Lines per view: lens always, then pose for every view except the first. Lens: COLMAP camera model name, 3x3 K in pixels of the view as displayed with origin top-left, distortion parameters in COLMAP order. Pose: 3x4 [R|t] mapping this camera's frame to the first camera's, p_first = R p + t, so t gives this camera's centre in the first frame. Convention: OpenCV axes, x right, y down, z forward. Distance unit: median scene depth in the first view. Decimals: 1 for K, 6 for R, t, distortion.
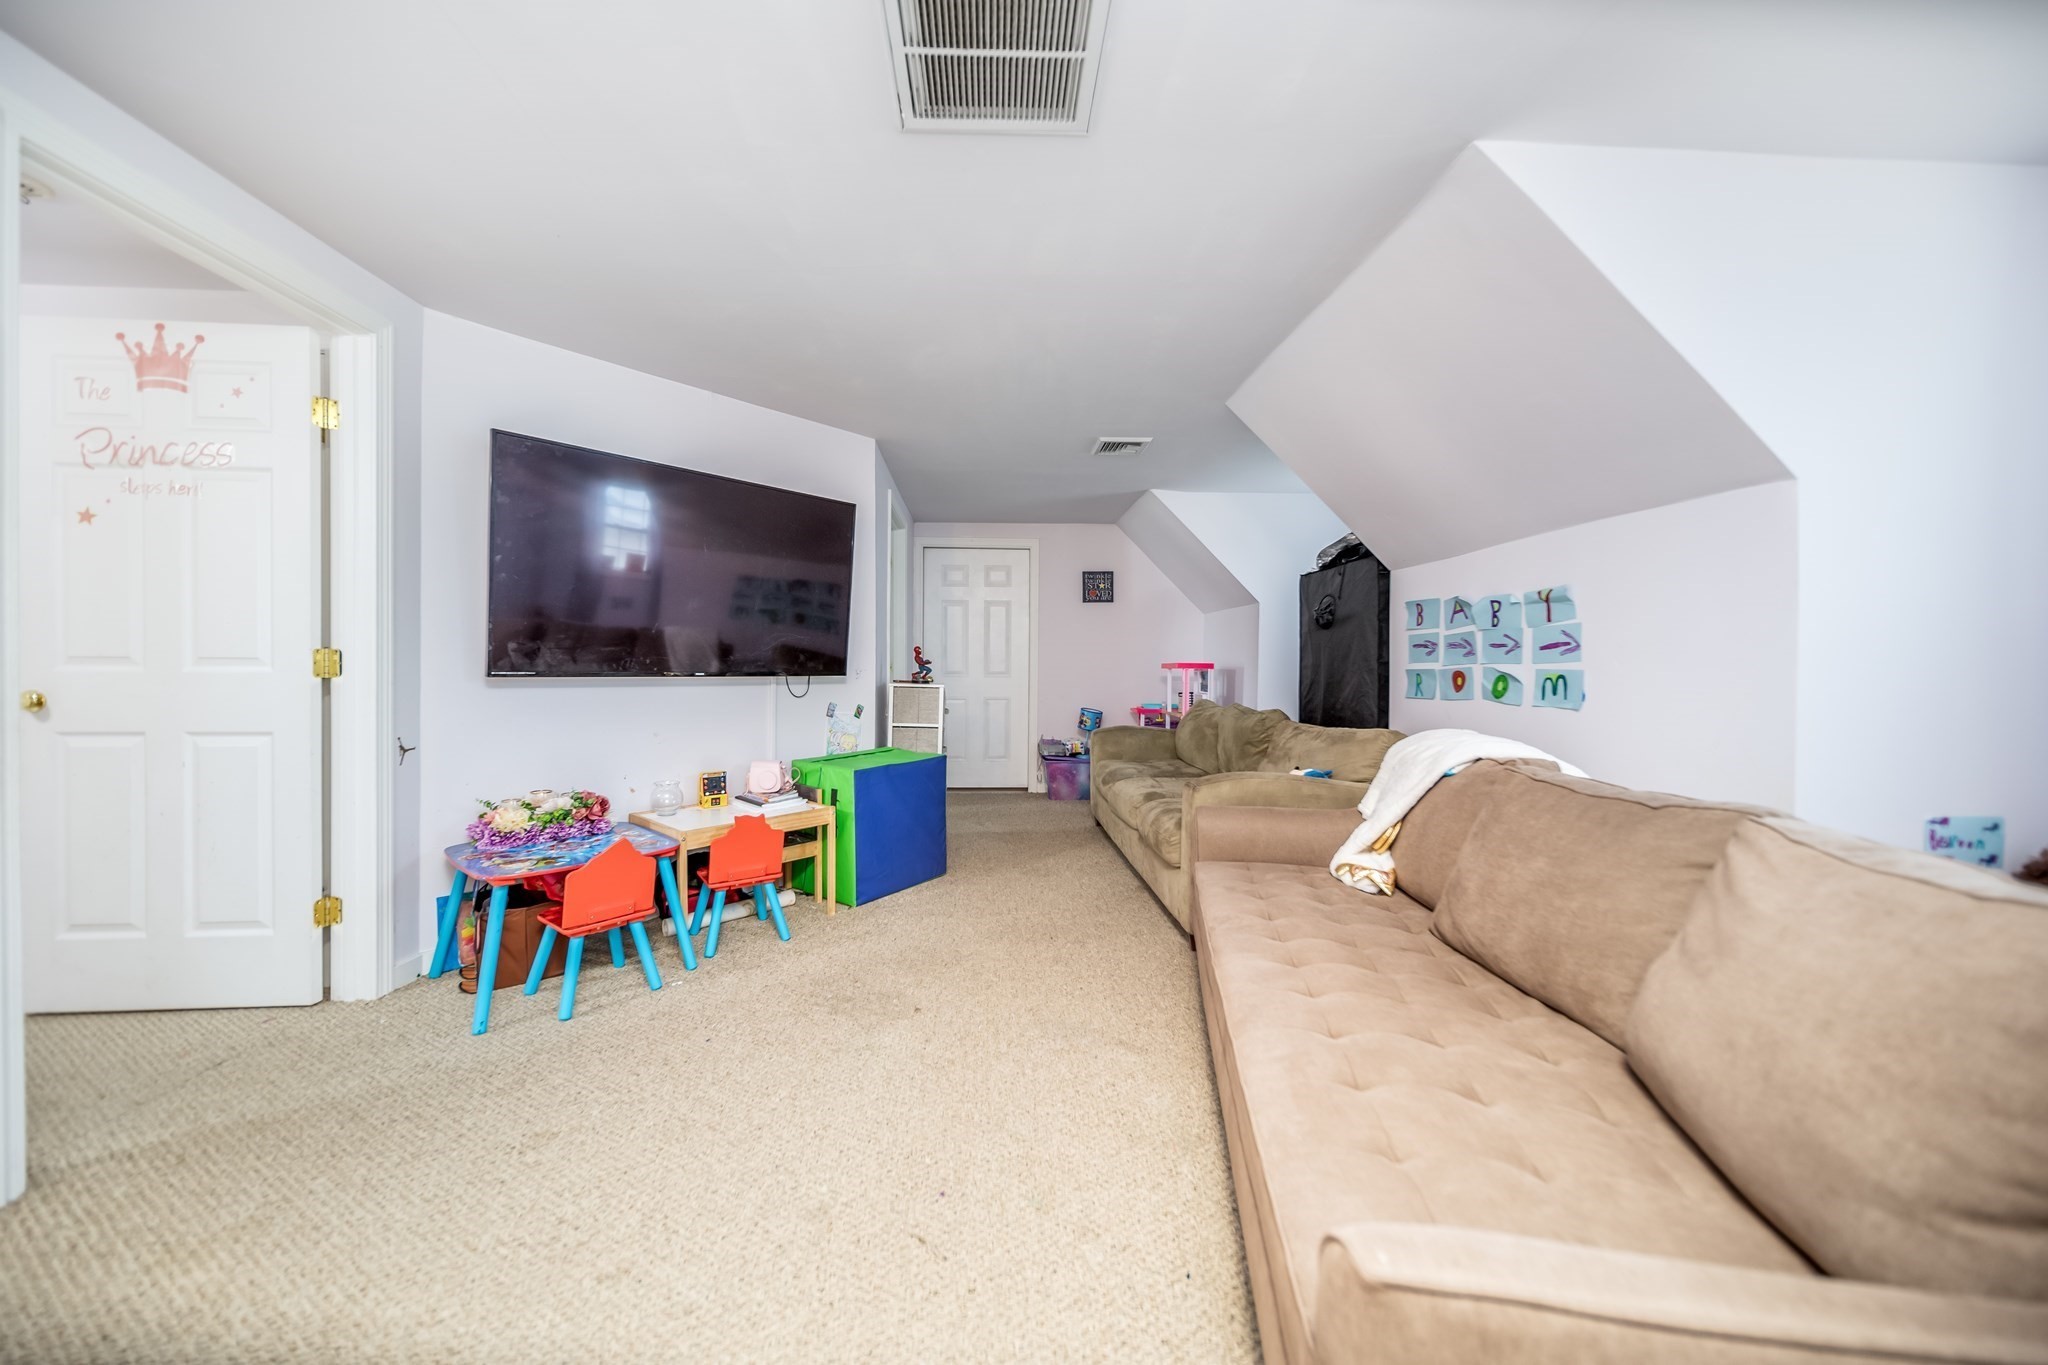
lens RADIAL K [[719.1, 0, 1024.0], [0, 719.1, 682.5], [0, 0, 1]] dist [-0.006524, -0.000041]
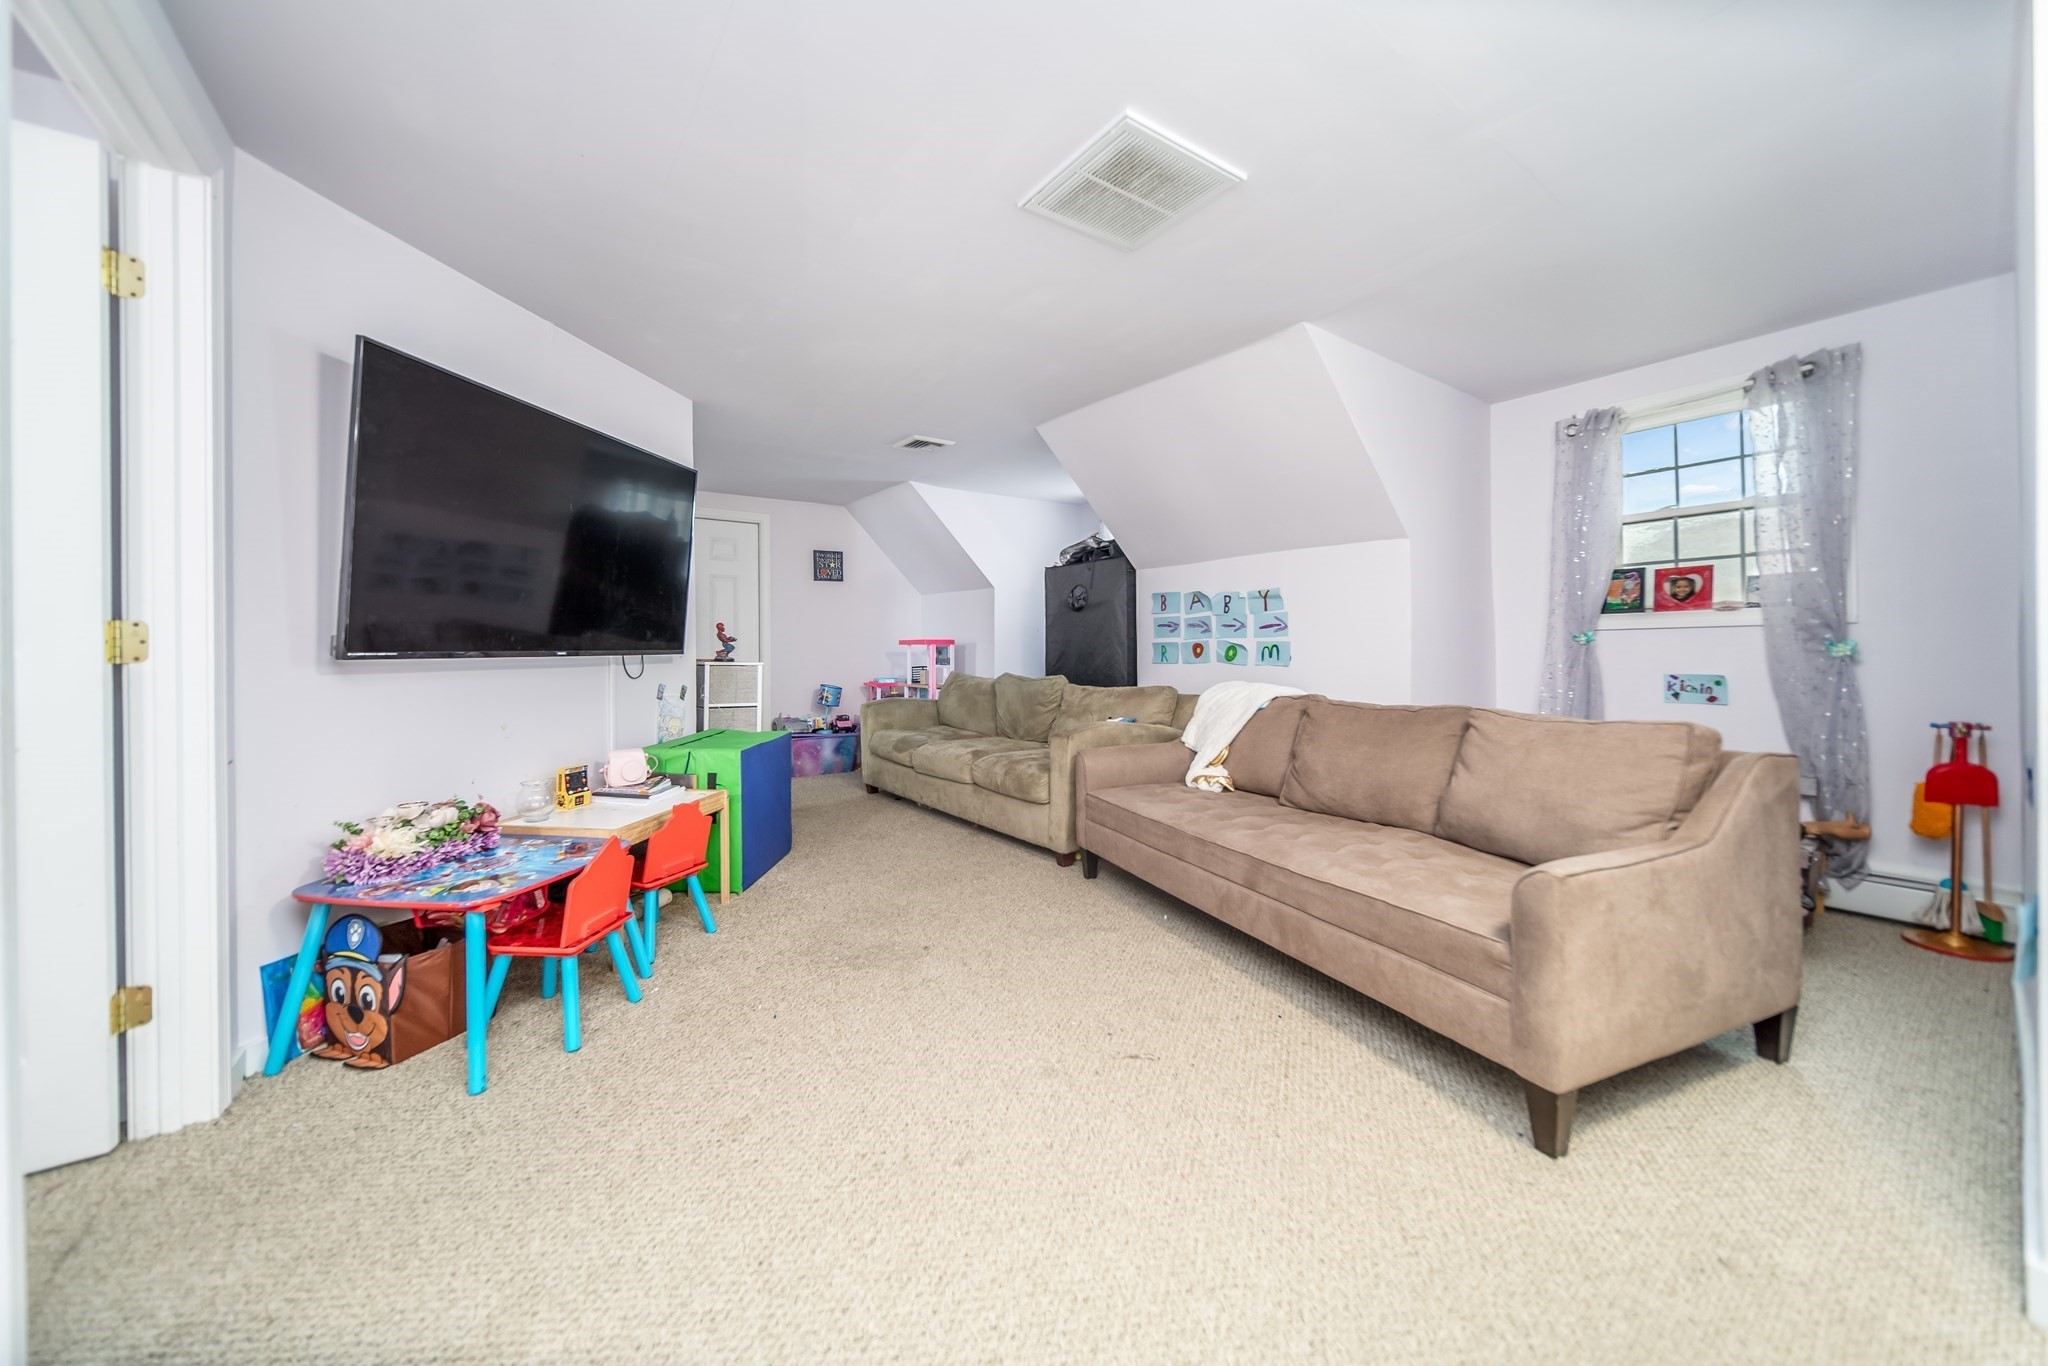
lens RADIAL K [[720.4, 0, 1023.1], [0, 720.4, 656.8], [0, 0, 1]] dist [-0.009691, 0.000001]
pose [[0.839005, -0.017504, 0.543842, -0.494360], [0.020451, 0.999791, 0.000628, 0.003326], [-0.543739, 0.010595, 0.839188, -0.022384]]
